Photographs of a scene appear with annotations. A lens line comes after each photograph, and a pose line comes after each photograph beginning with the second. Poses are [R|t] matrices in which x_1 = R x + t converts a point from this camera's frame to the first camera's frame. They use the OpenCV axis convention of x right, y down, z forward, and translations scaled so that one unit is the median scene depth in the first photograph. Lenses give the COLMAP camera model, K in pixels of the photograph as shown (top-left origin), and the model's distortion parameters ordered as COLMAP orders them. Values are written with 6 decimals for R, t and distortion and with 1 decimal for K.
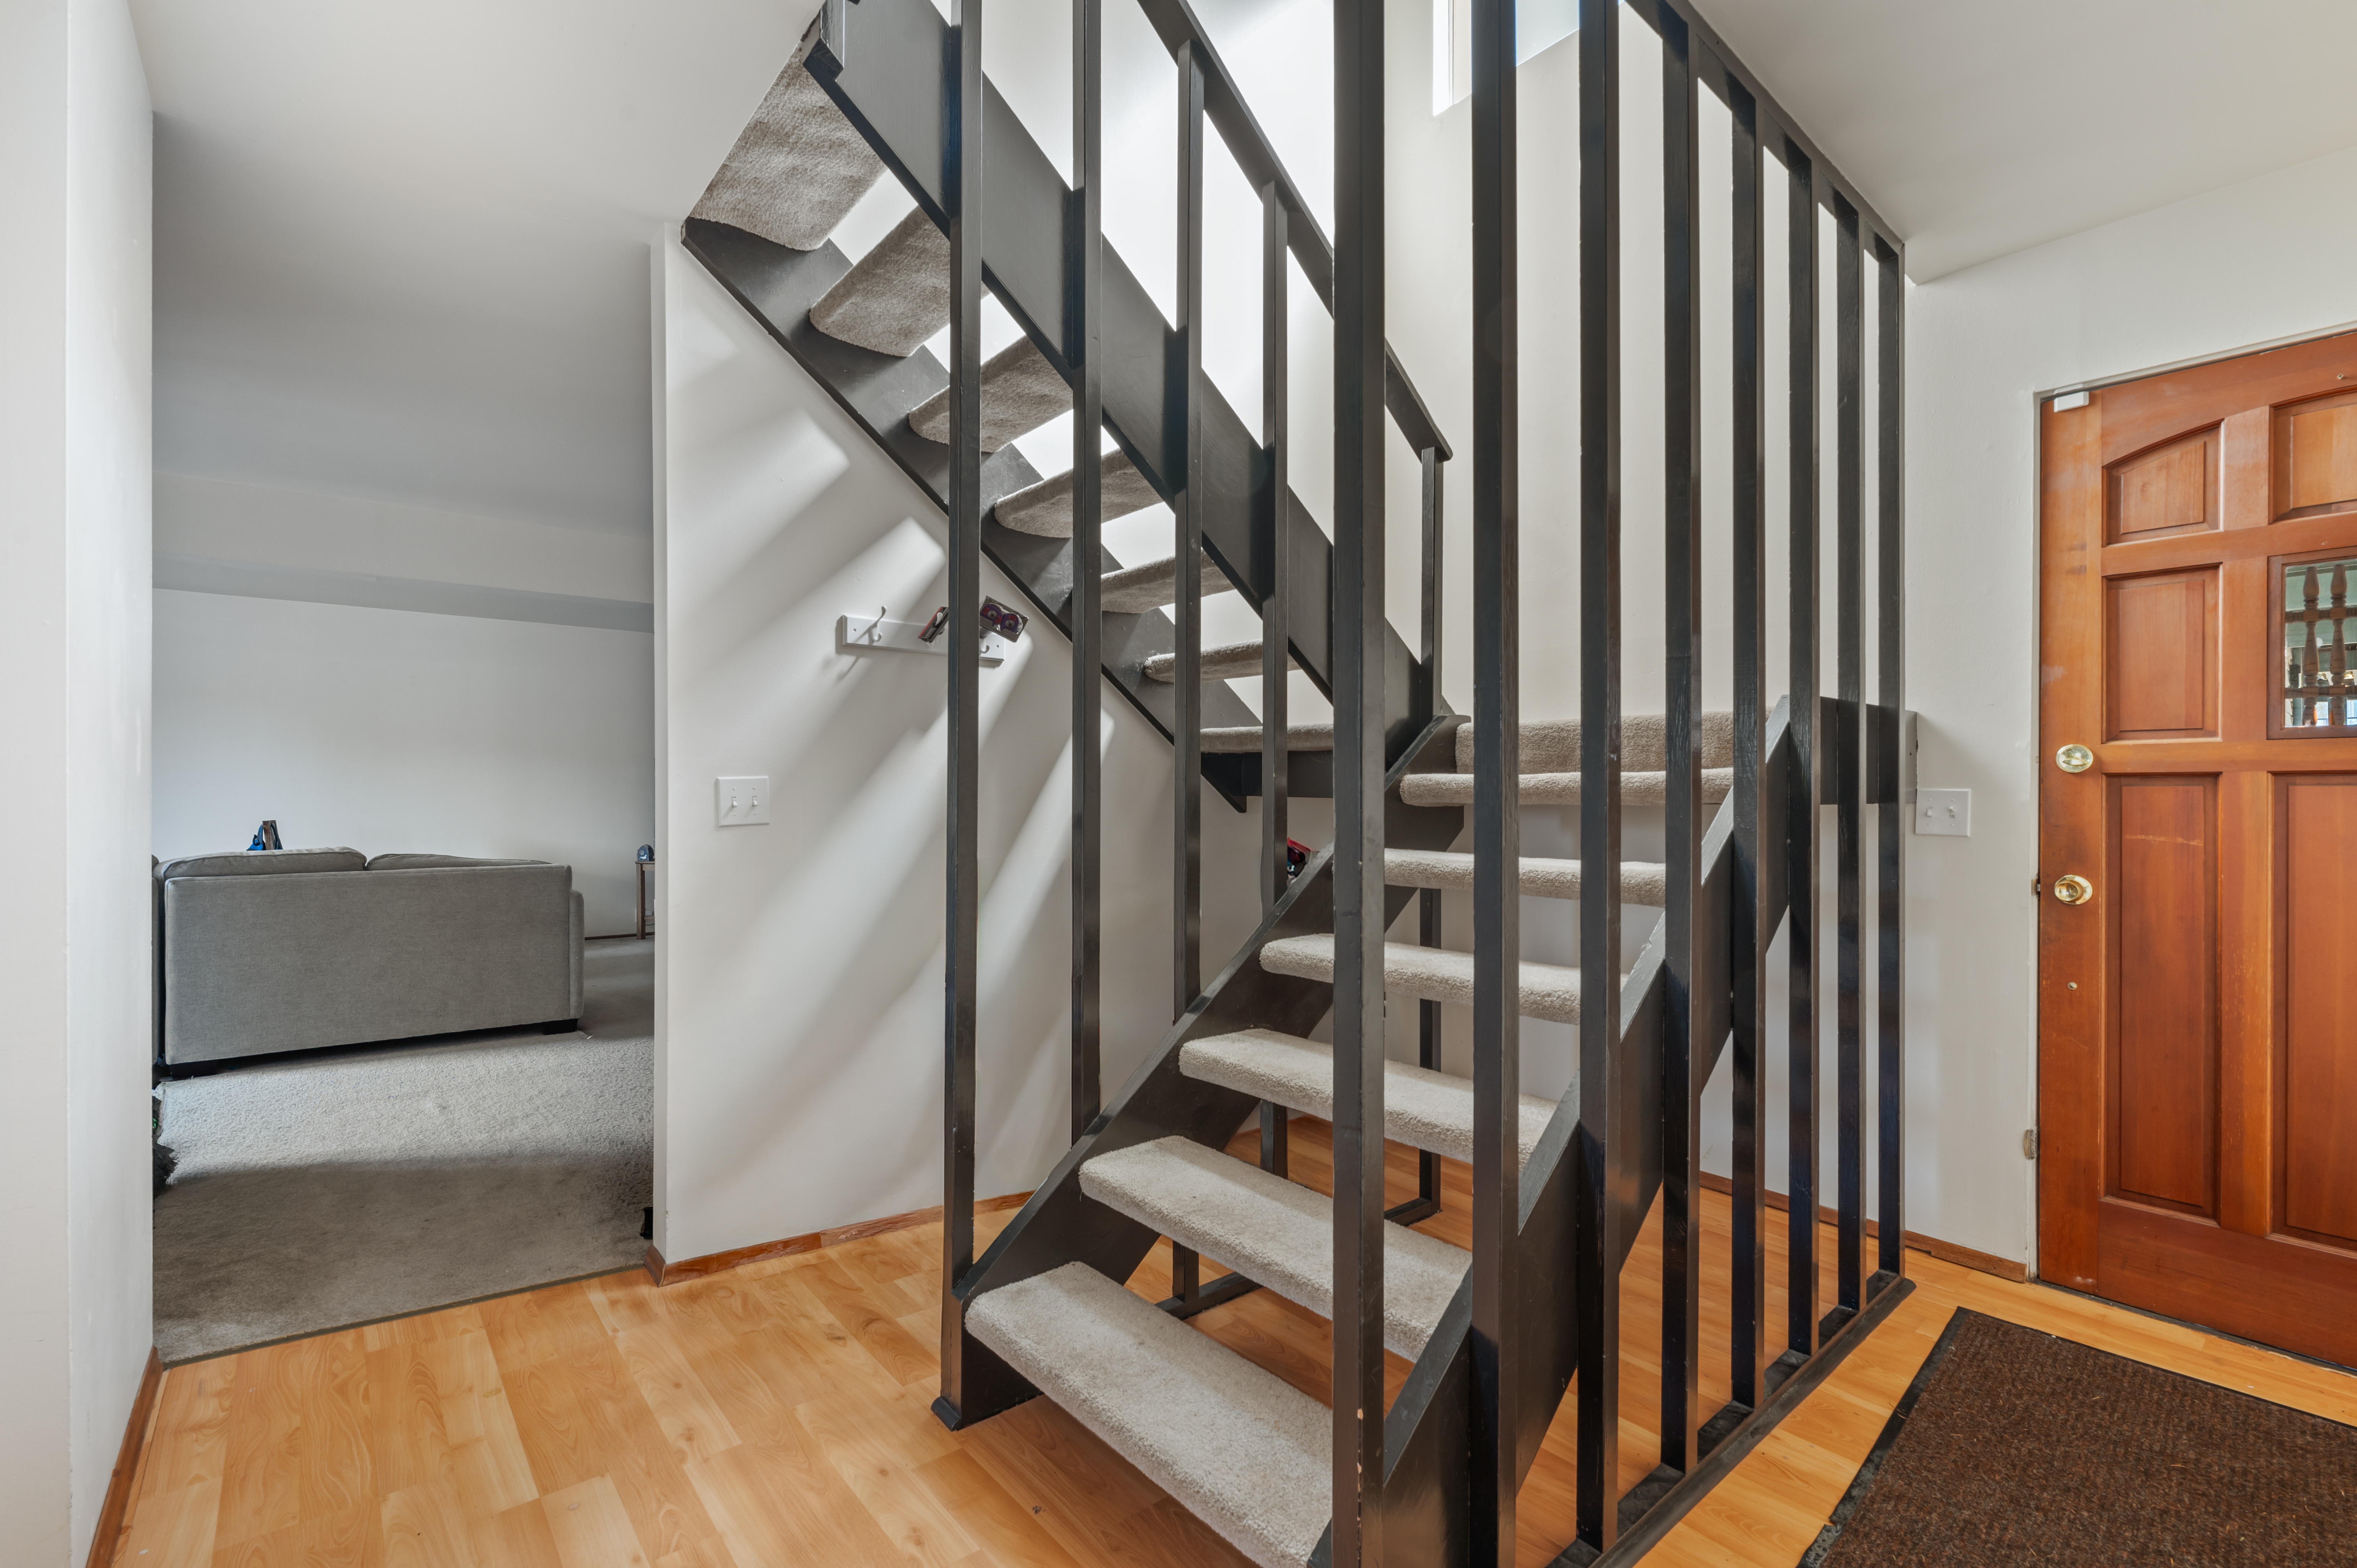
lens RADIAL K [[1033.4, 0, 1184.0], [0, 1033.4, 796.7], [0, 0, 1]] dist [0.001854, 0.000247]
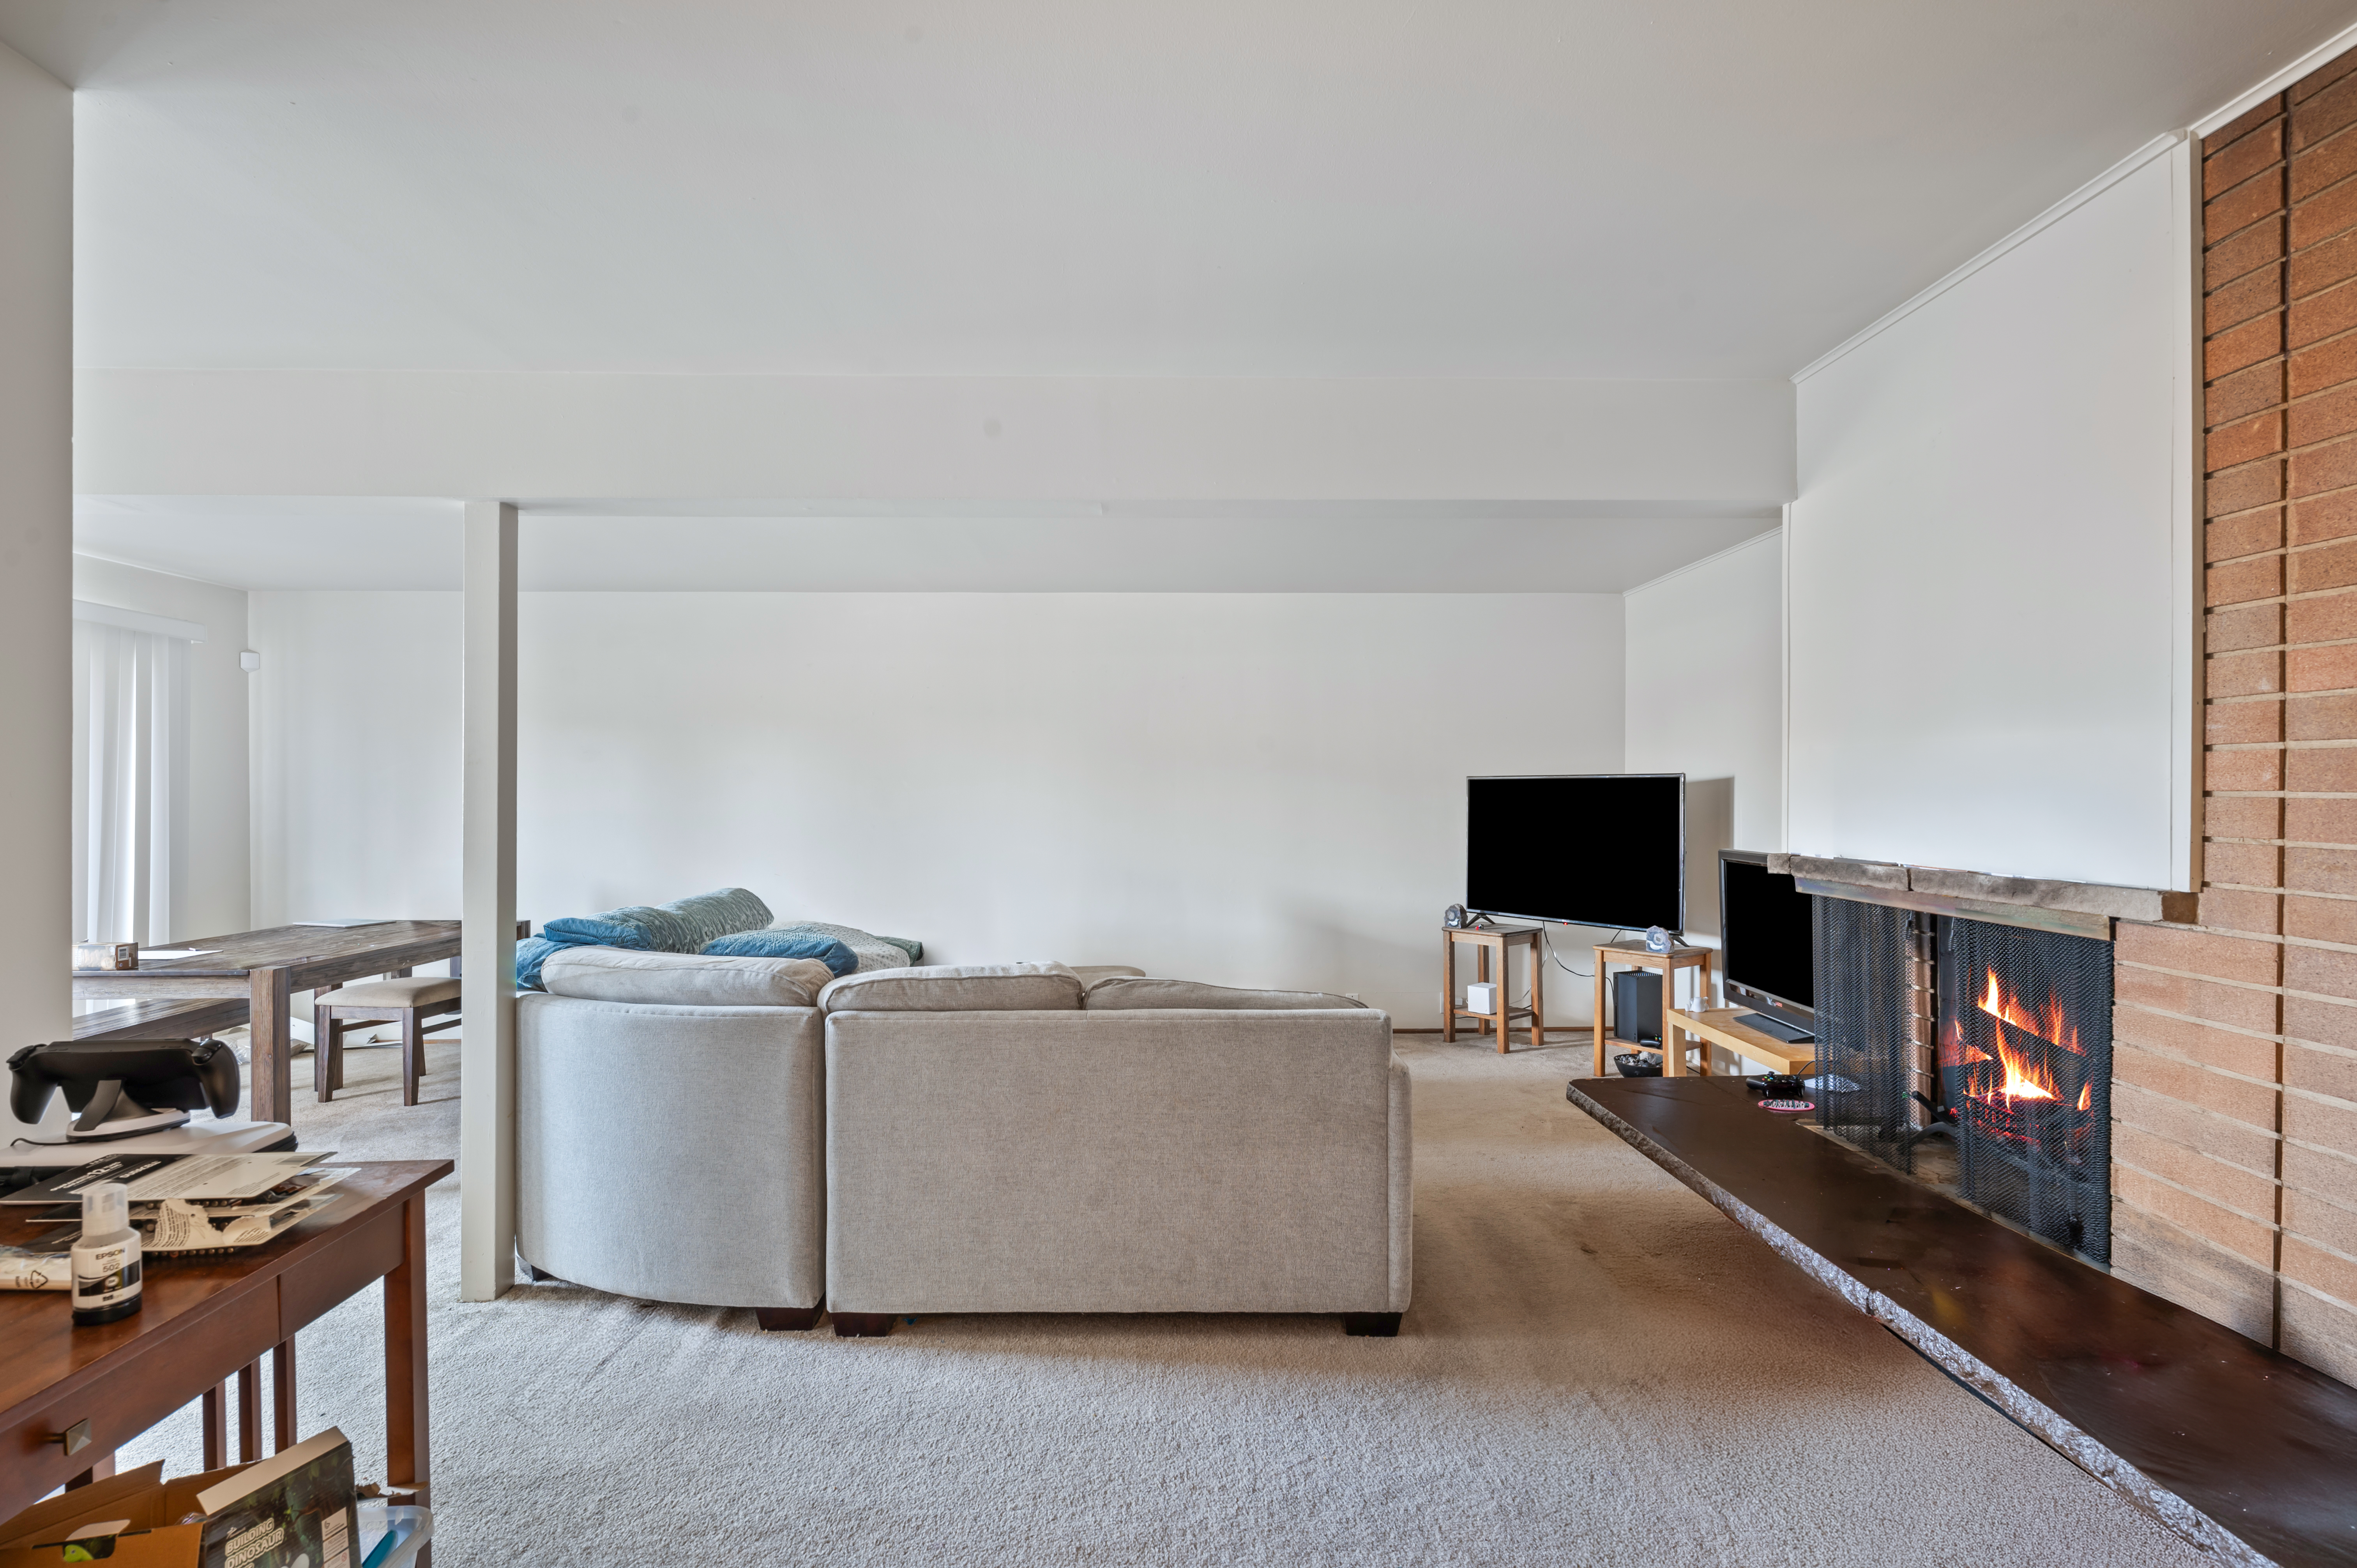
lens RADIAL K [[1090.1, 0, 1175.4], [0, 1090.1, 793.5], [0, 0, 1]] dist [-0.000292, -0.000010]
pose [[0.775228, -0.003011, -0.631675, -0.367377], [0.001525, 0.999995, -0.002895, -0.046225], [0.631680, 0.001281, 0.775228, 0.565001]]
